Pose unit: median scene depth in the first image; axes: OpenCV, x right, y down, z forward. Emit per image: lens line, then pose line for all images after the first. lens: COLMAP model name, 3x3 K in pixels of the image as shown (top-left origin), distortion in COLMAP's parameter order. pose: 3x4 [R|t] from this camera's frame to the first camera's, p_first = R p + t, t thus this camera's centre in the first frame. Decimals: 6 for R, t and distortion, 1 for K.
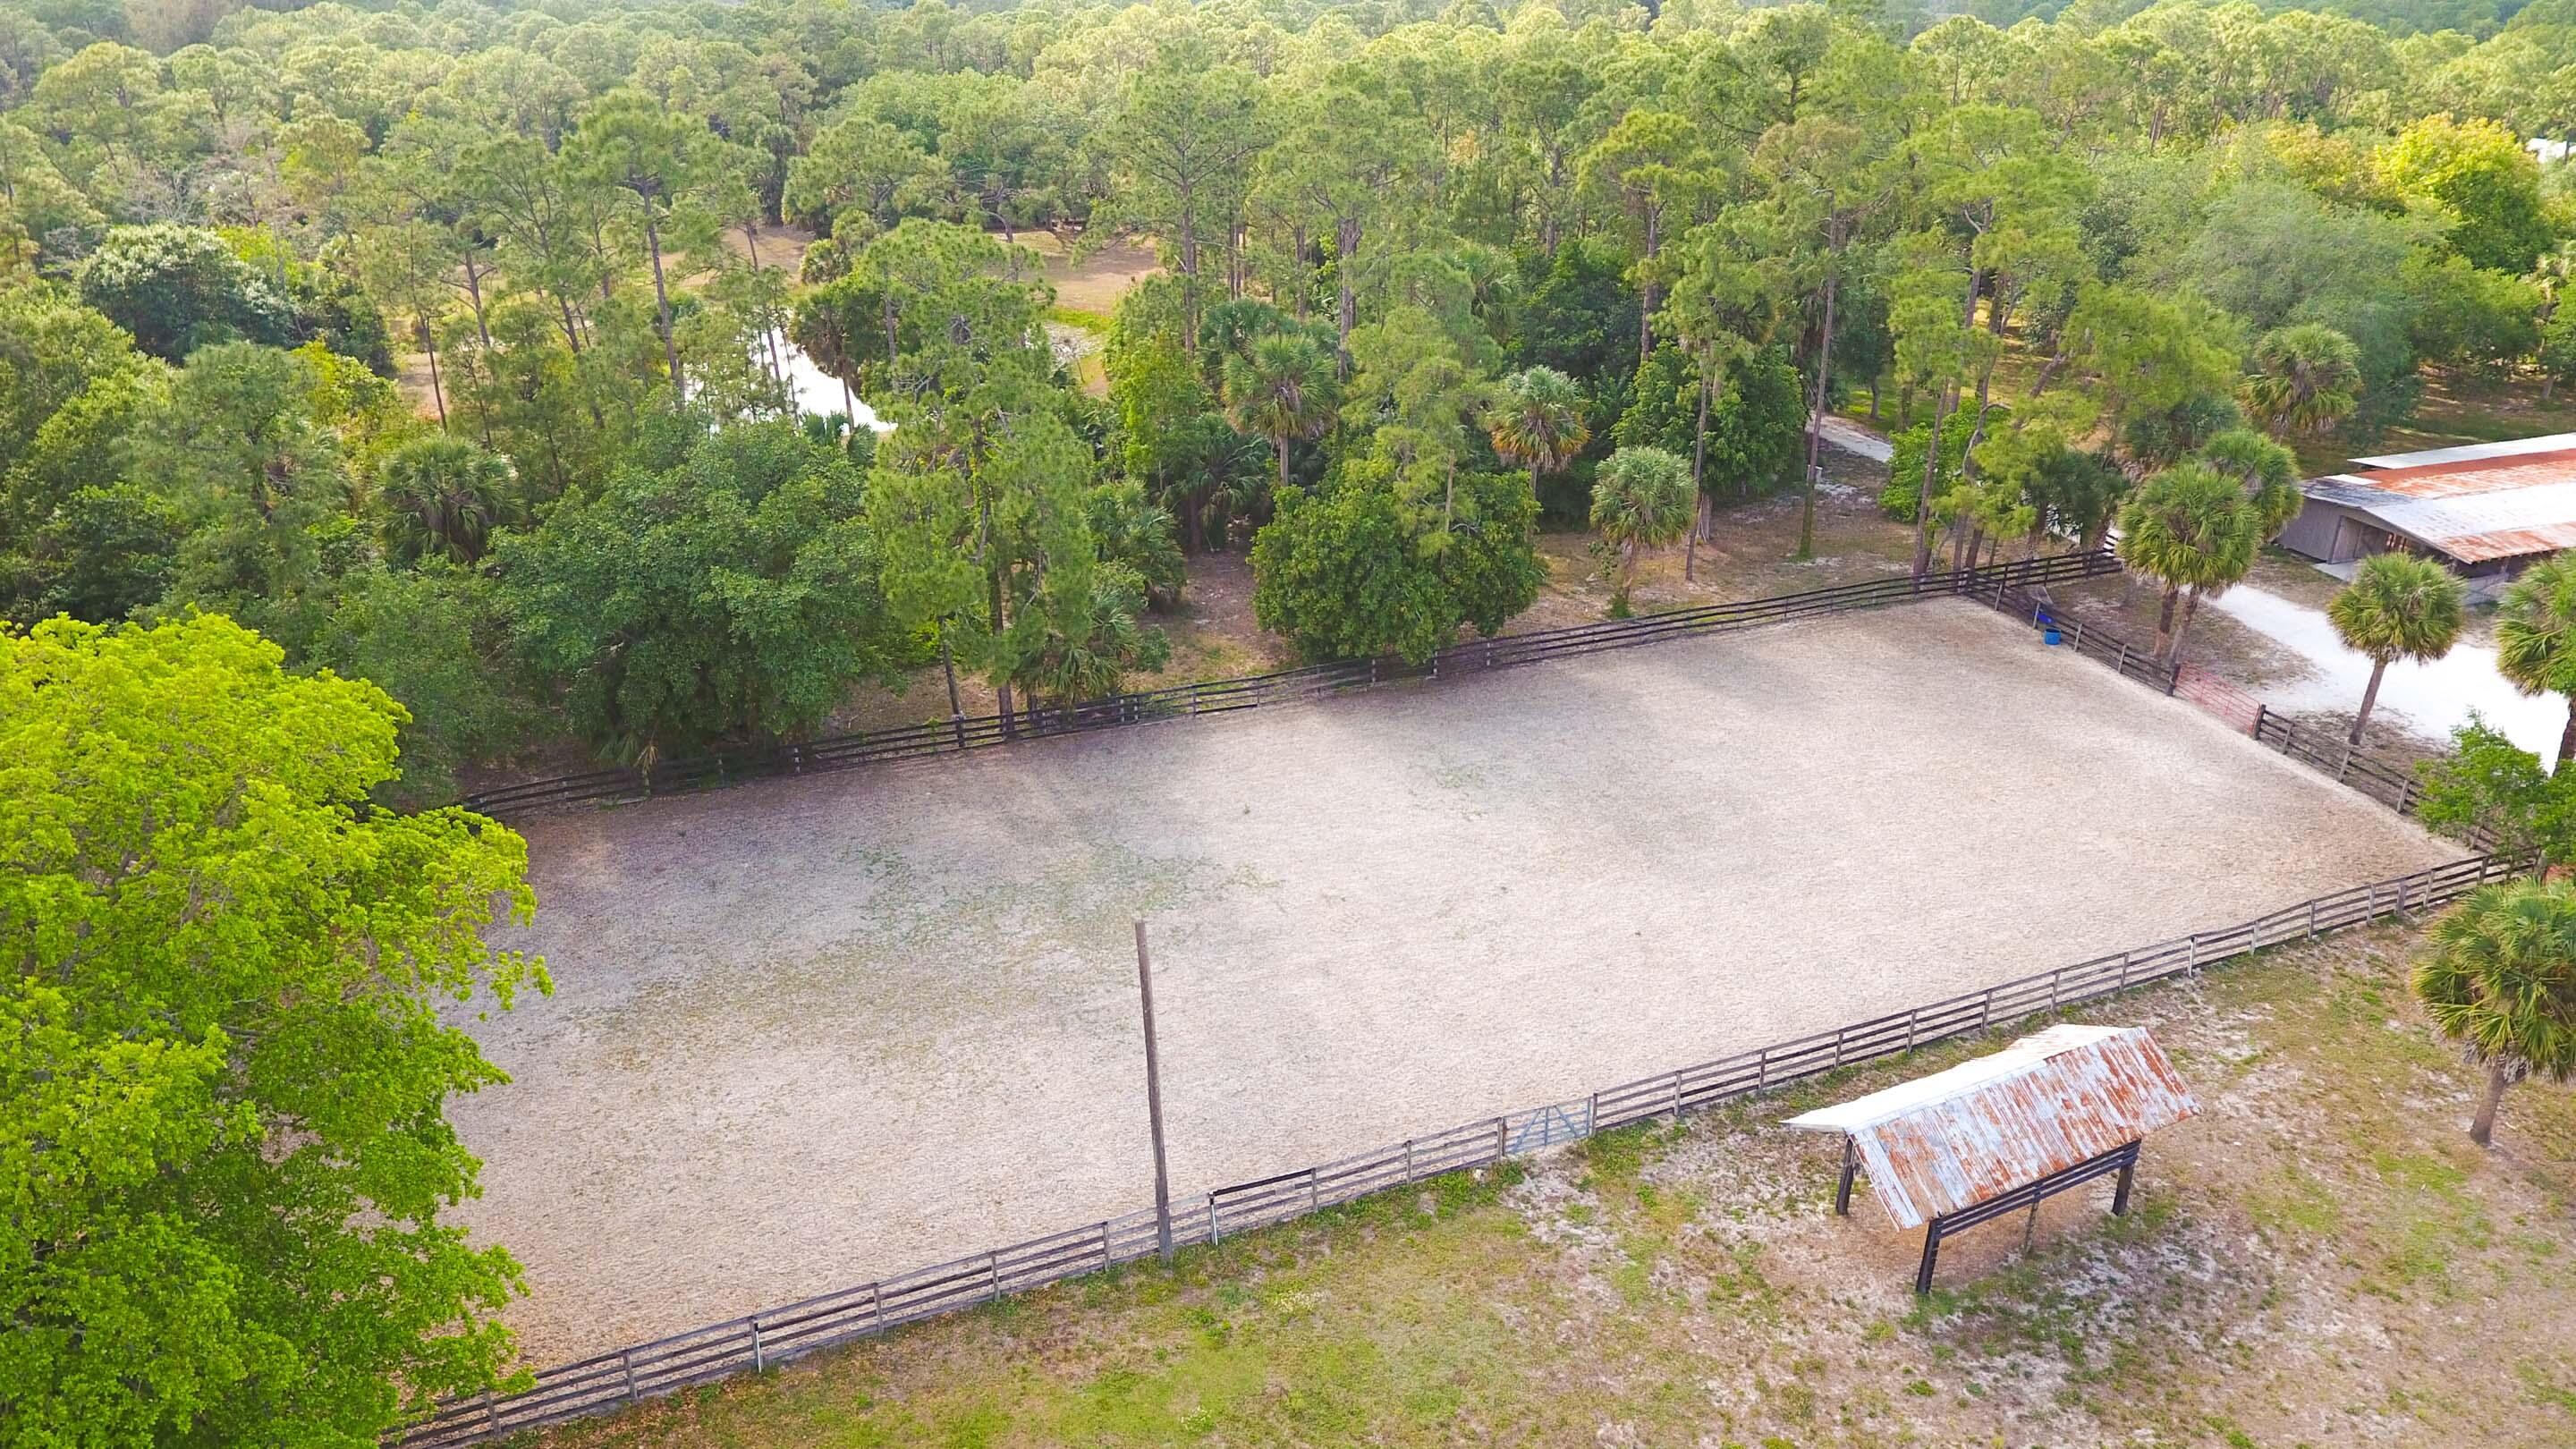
lens RADIAL K [[1547.6, 0, 1277.1], [0, 1547.6, 744.1], [0, 0, 1]] dist [-0.000763, -0.001424]
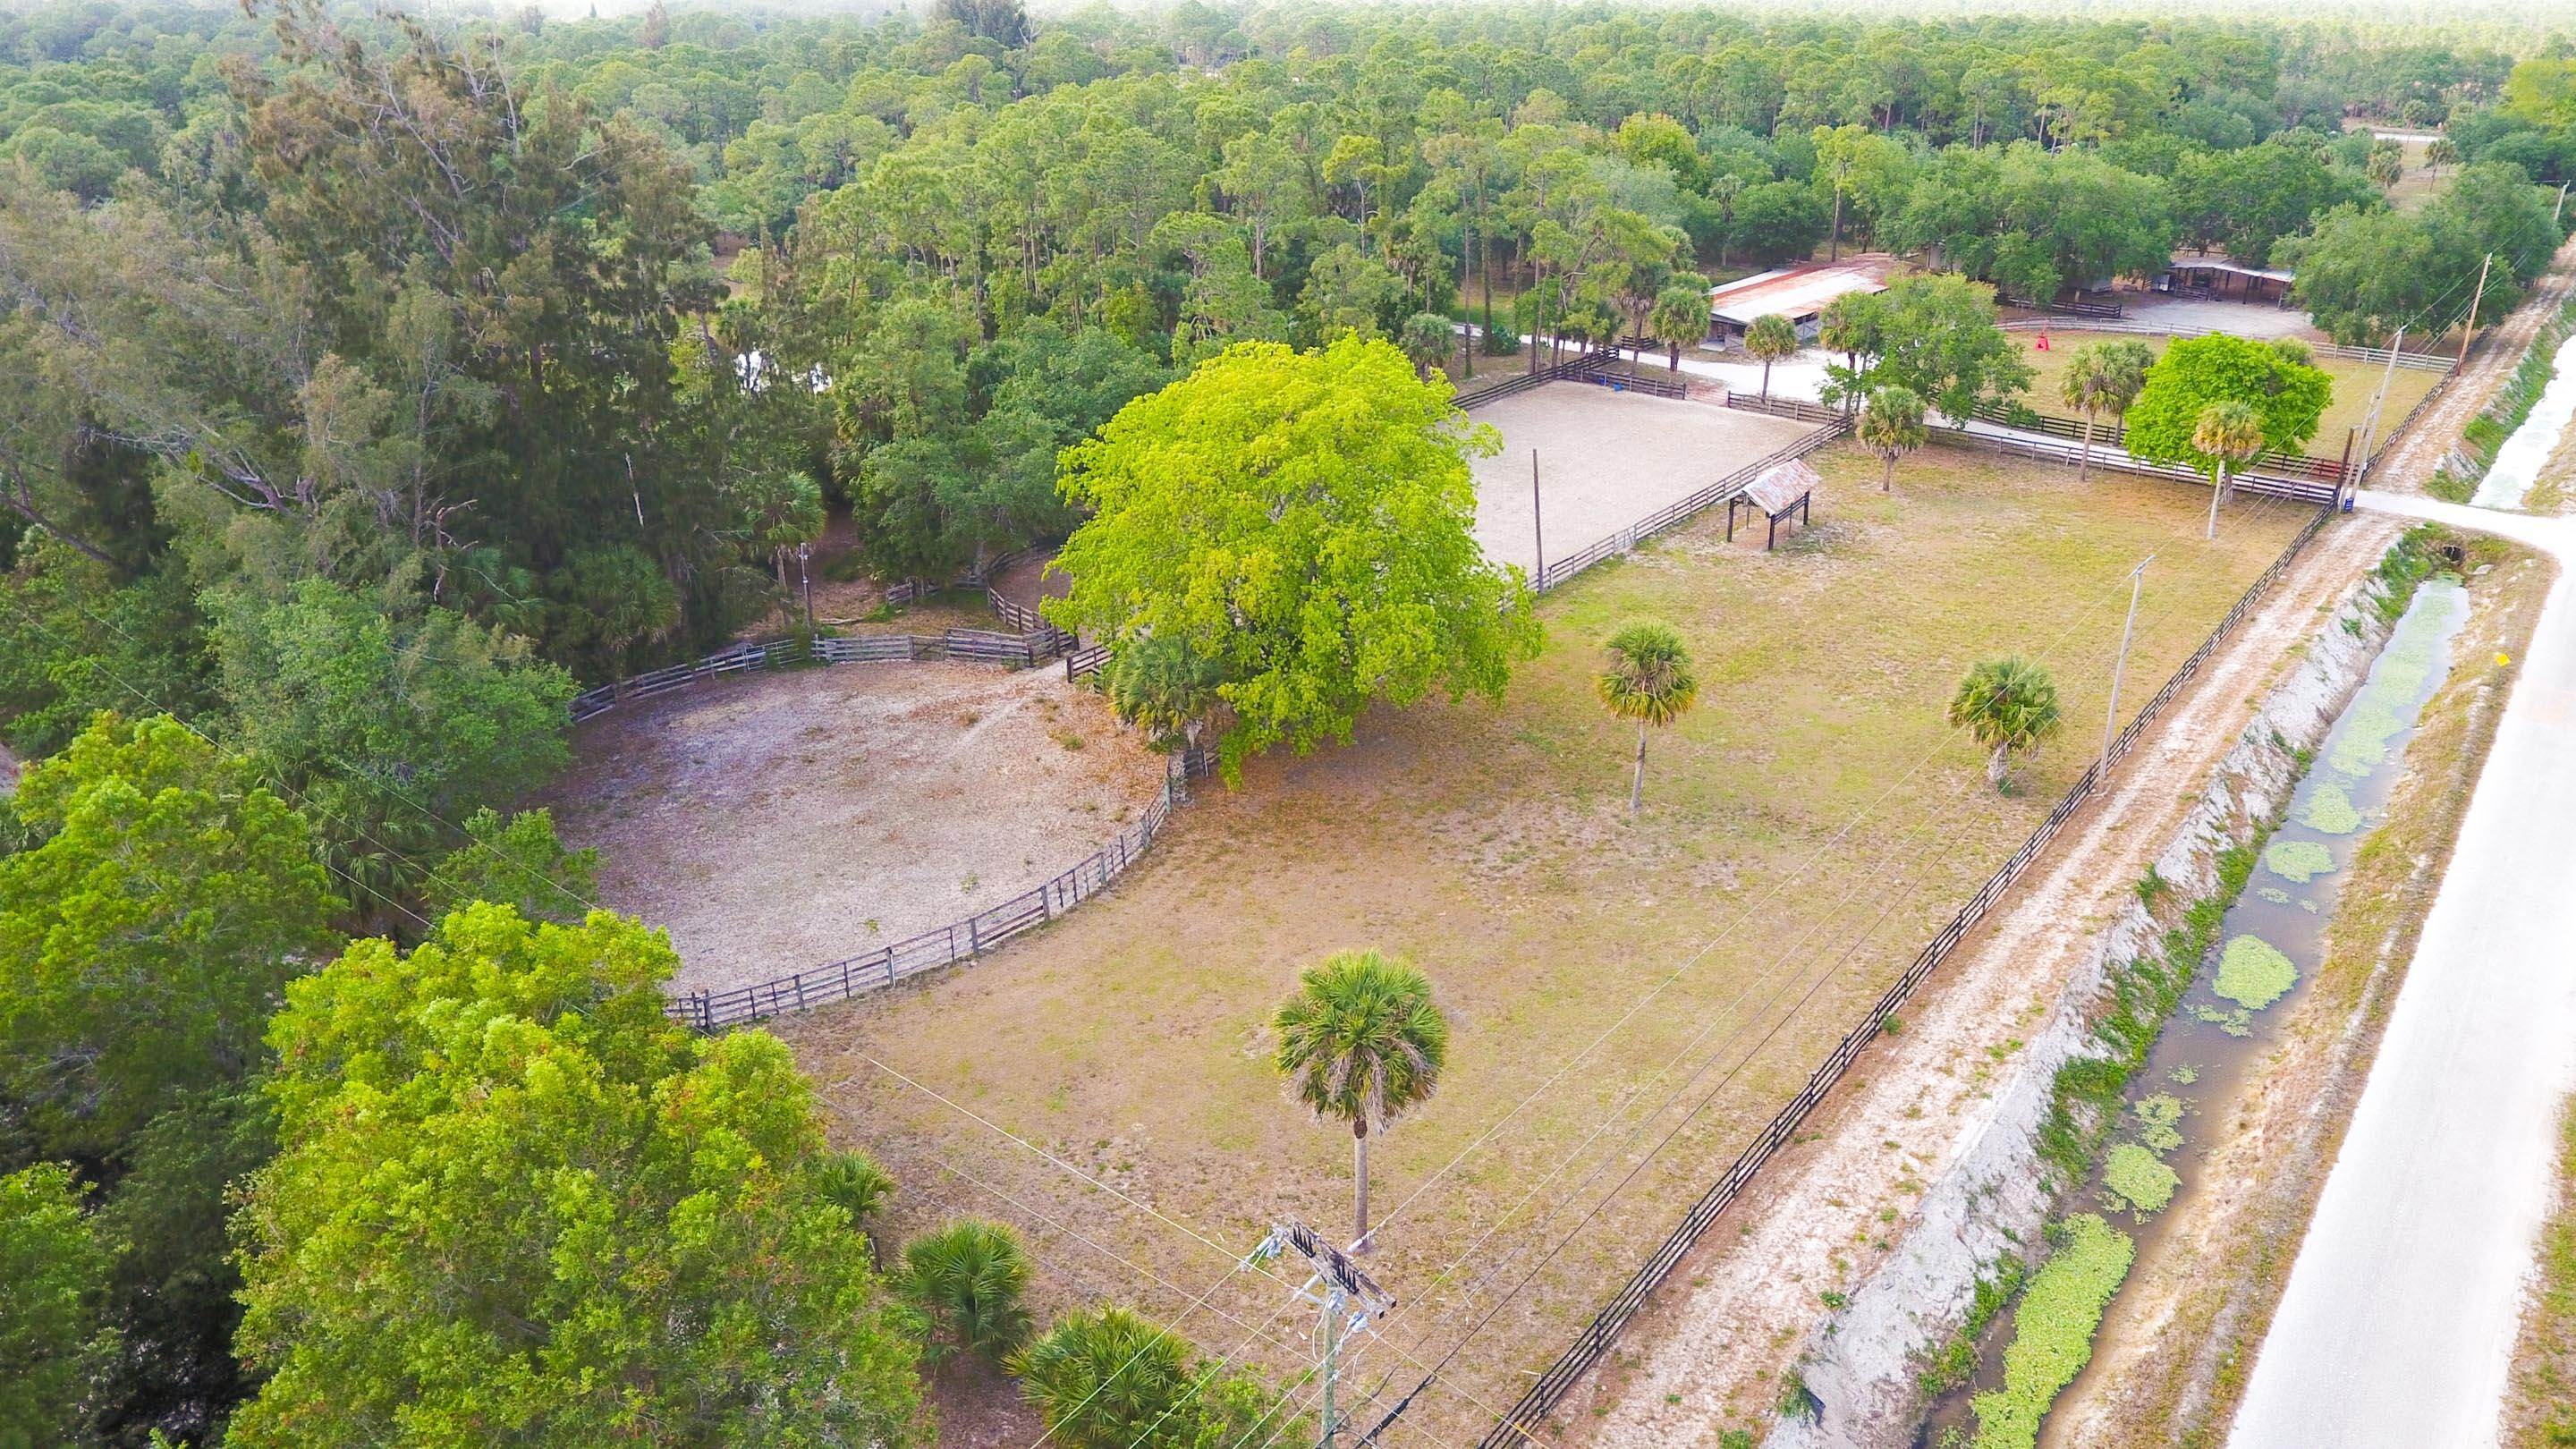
lens RADIAL K [[1547.6, 0, 1290.3], [0, 1547.6, 715.6], [0, 0, 1]] dist [-0.000763, -0.001424]
pose [[0.871603, -0.213930, 0.441068, -1.391850], [0.222956, 0.974304, 0.031976, 0.306910], [-0.436575, 0.070468, 0.896904, -0.946905]]
